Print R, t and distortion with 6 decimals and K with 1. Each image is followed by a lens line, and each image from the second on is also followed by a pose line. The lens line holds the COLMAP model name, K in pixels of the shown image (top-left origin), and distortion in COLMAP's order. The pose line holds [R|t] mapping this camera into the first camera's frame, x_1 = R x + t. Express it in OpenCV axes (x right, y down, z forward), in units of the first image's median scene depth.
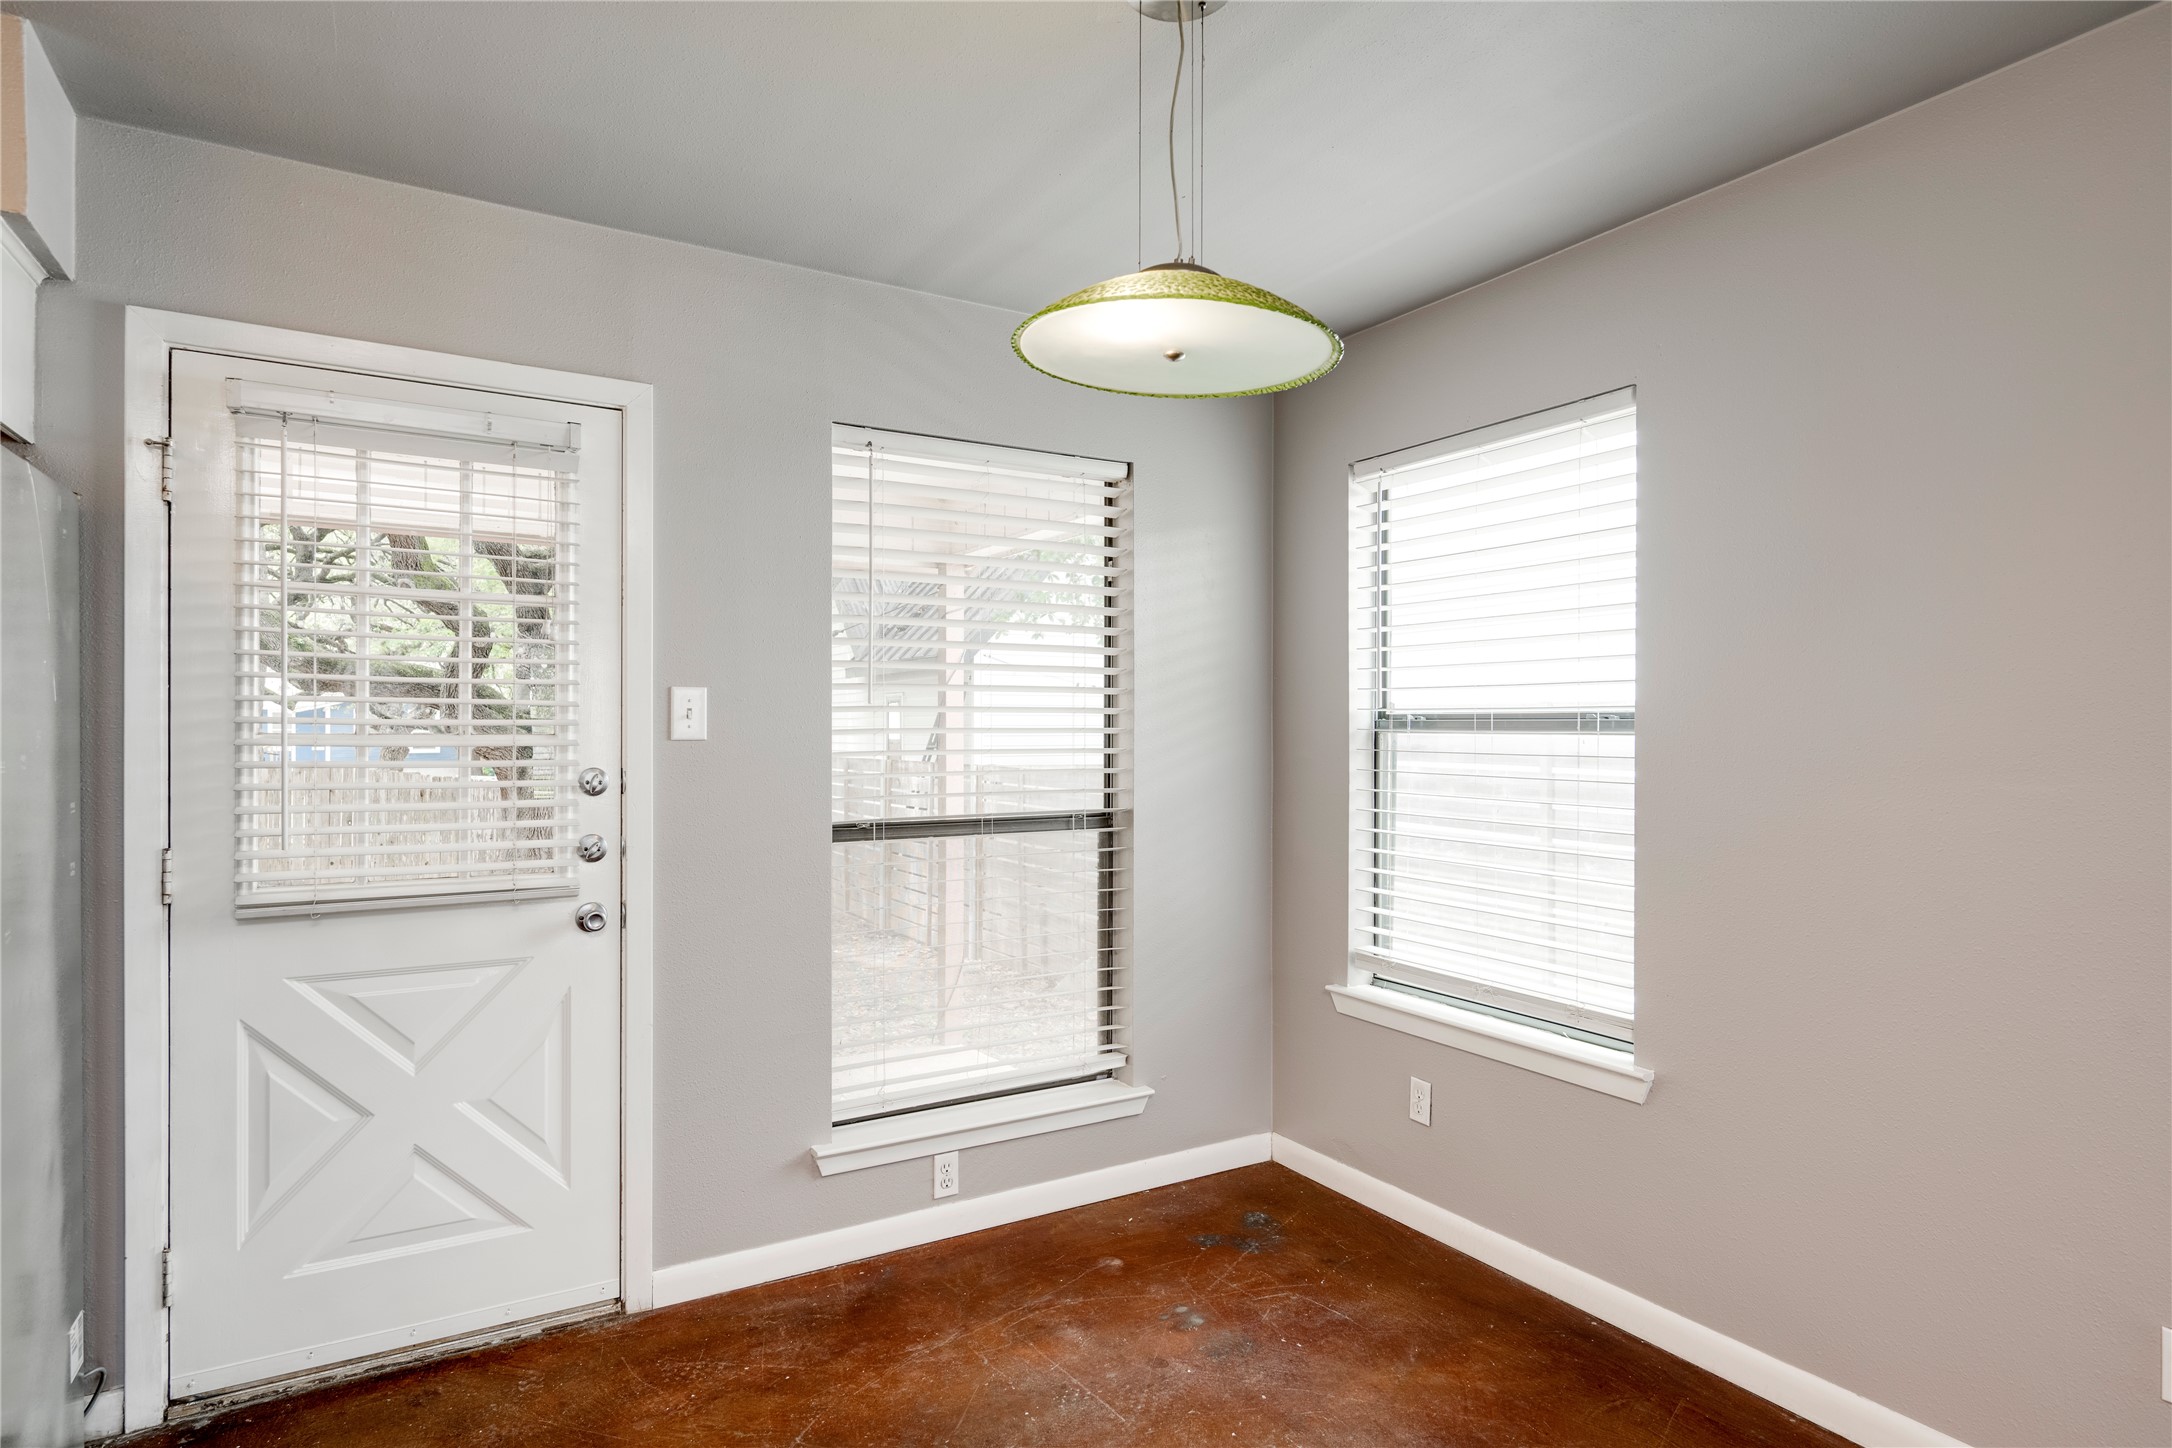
lens RADIAL K [[1167.6, 0, 1082.3], [0, 1167.6, 729.1], [0, 0, 1]] dist [-0.003133, -0.000097]
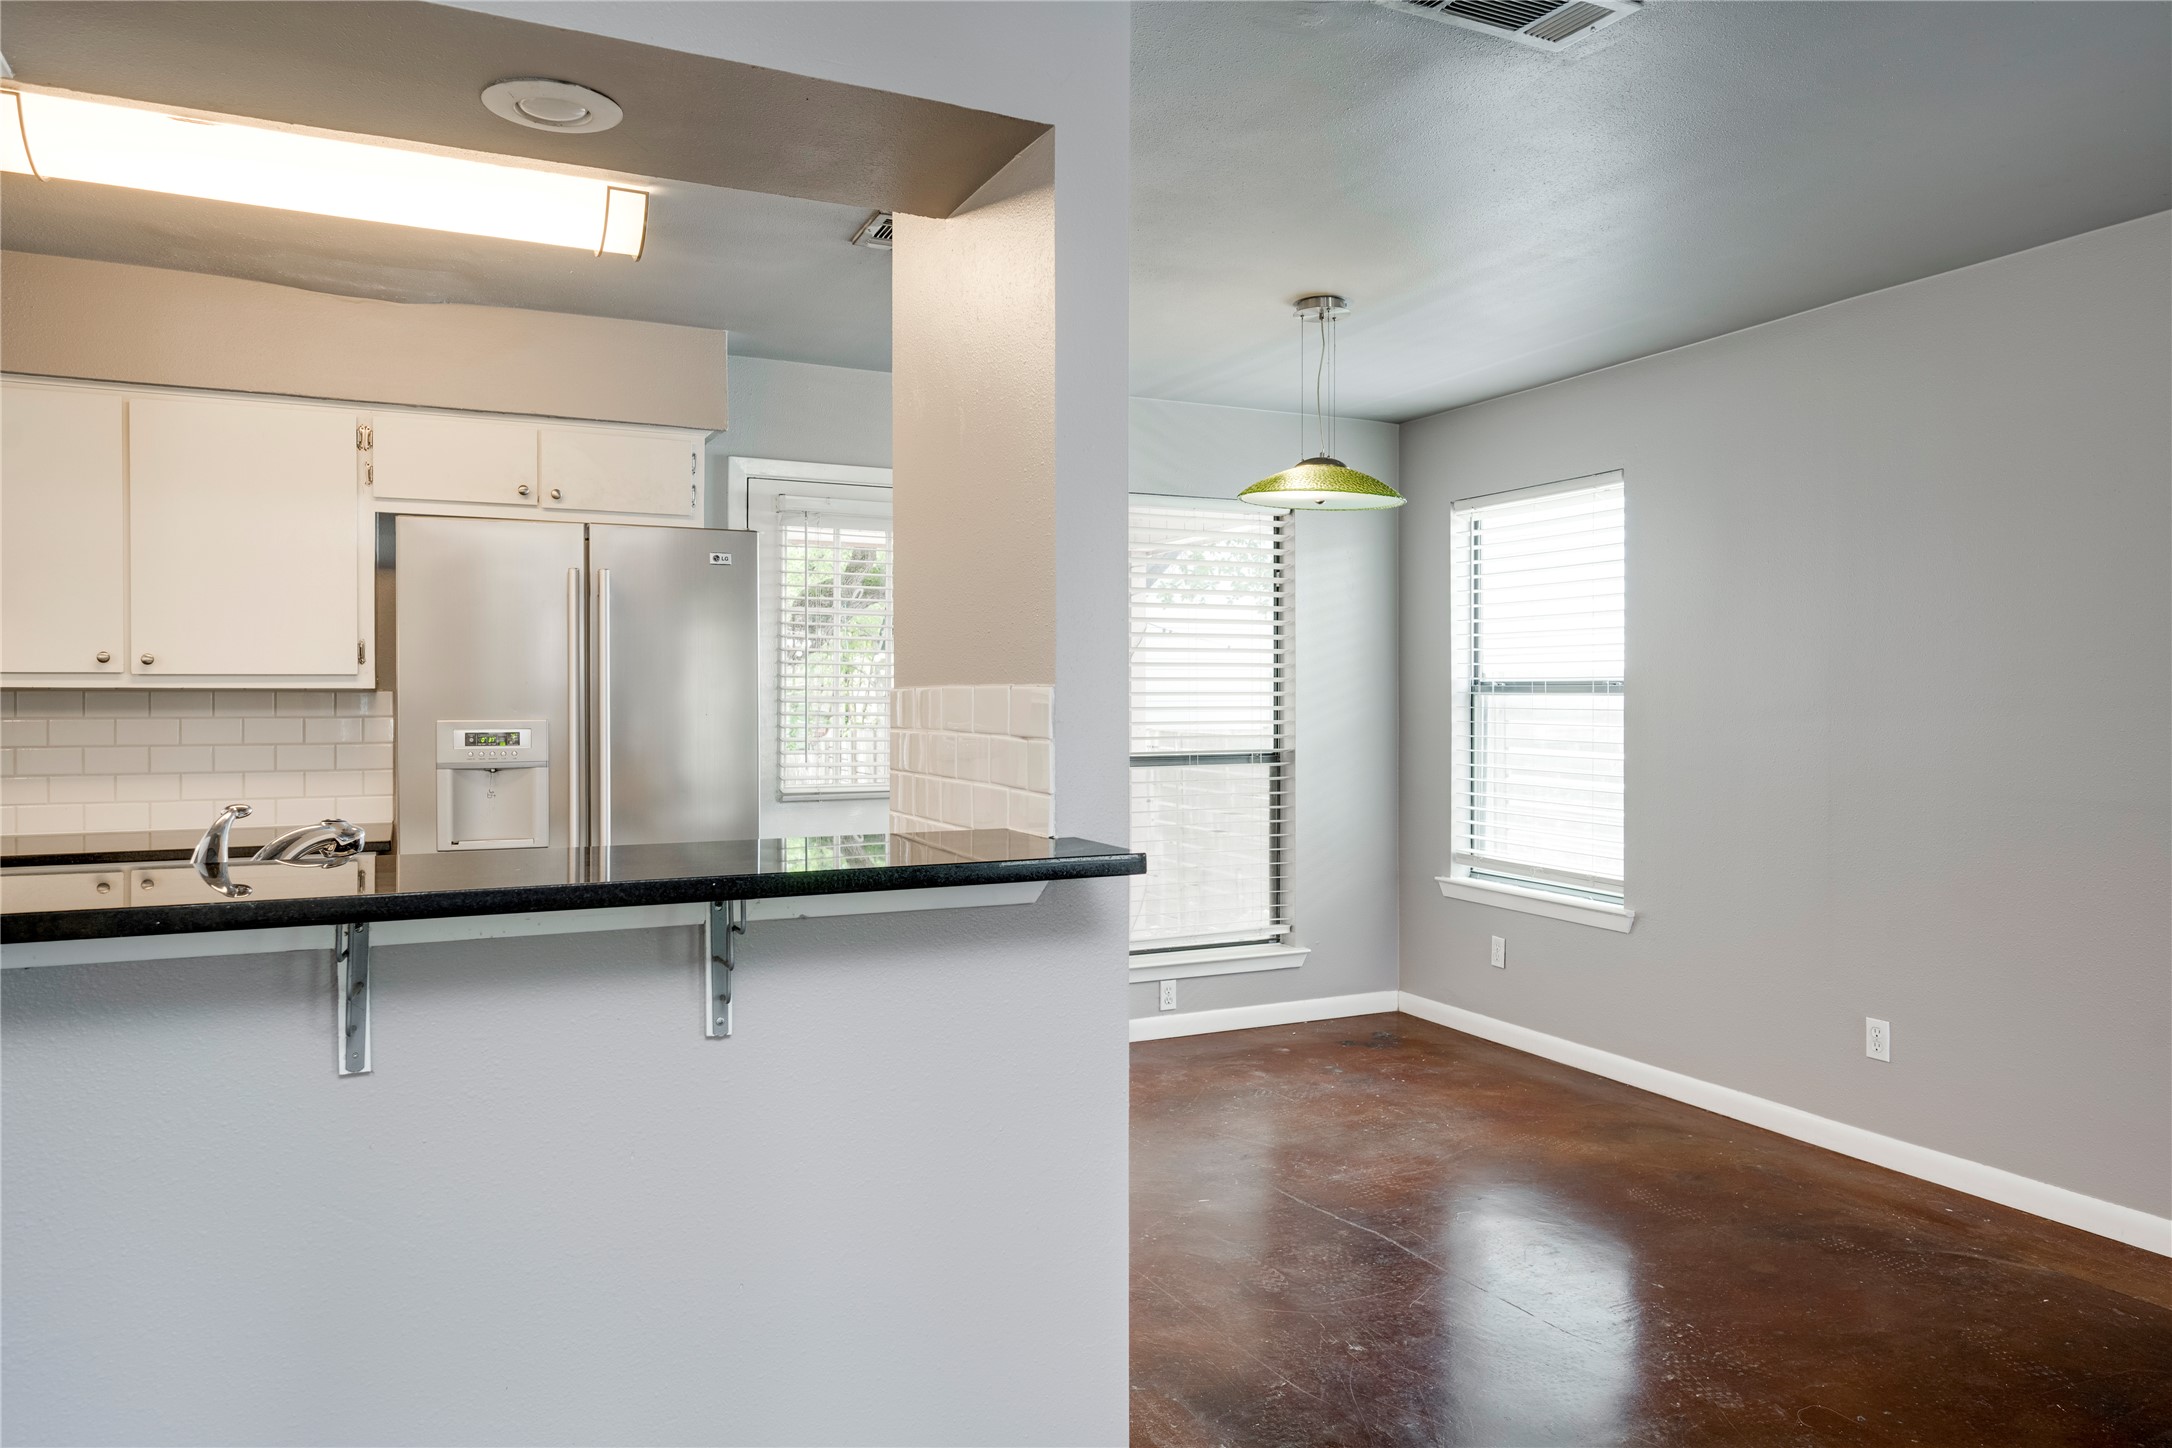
lens RADIAL K [[1450.0, 0, 1091.3], [0, 1450.0, 677.9], [0, 0, 1]] dist [0.011863, -0.000051]
pose [[0.995714, -0.002384, -0.092454, -0.039170], [0.001089, 0.999901, -0.014053, 0.006799], [0.092478, 0.013892, 0.995618, -0.763993]]
